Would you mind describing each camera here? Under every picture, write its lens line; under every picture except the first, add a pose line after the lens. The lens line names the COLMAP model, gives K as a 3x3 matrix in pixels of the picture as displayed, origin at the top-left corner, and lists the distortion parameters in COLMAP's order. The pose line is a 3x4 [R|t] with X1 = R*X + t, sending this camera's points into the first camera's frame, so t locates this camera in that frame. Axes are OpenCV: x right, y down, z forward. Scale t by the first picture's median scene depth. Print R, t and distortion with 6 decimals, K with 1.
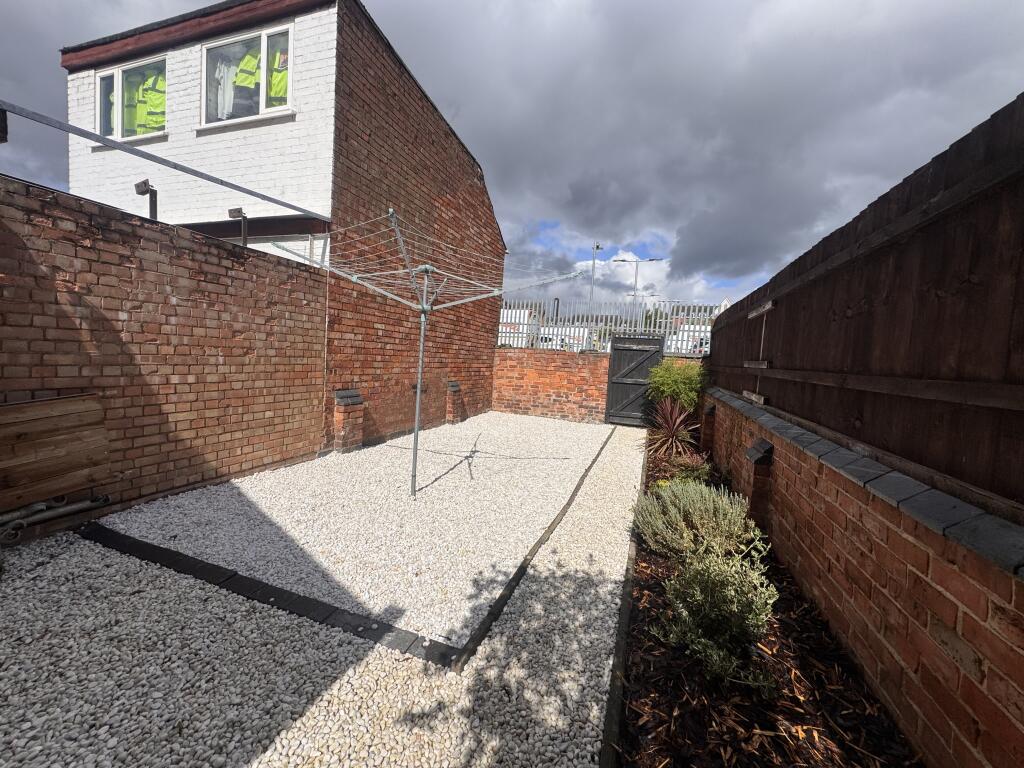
lens RADIAL K [[410.0, 0, 512.0], [0, 410.0, 384.0], [0, 0, 1]] dist [-0.004493, 0.000330]
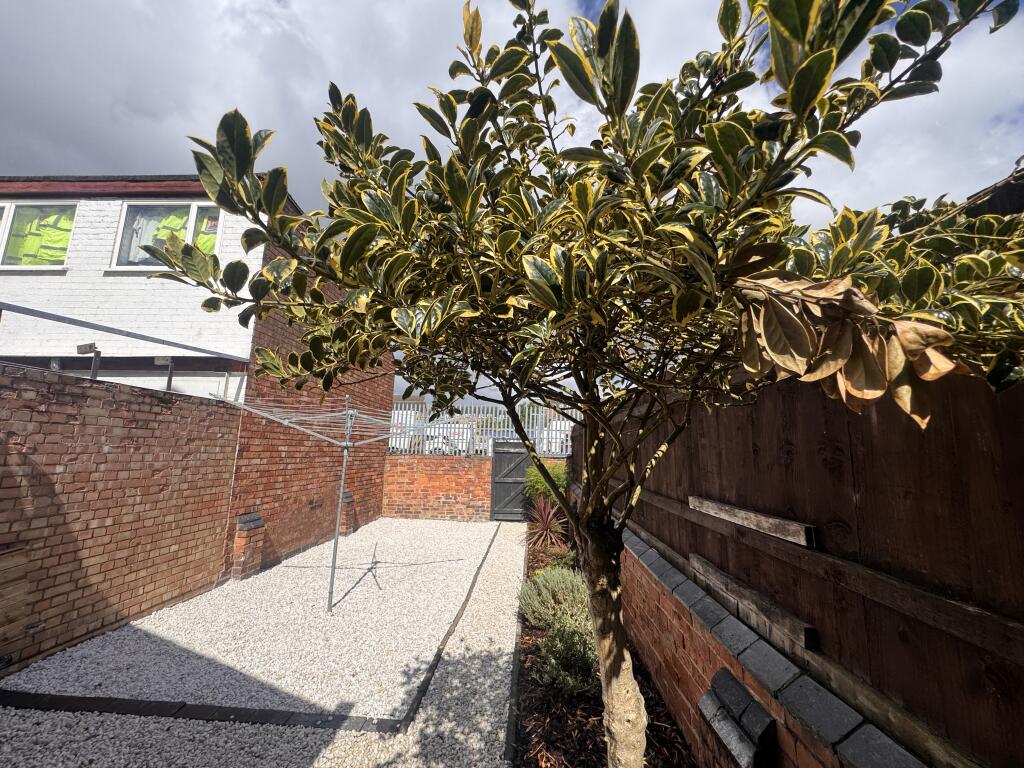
lens RADIAL K [[410.0, 0, 512.0], [0, 410.0, 384.0], [0, 0, 1]] dist [-0.004493, 0.000330]
pose [[0.958401, 0.004236, 0.285395, -0.086735], [0.058083, 0.976073, -0.209540, -0.072496], [-0.279454, 0.217400, 0.935223, -0.322670]]
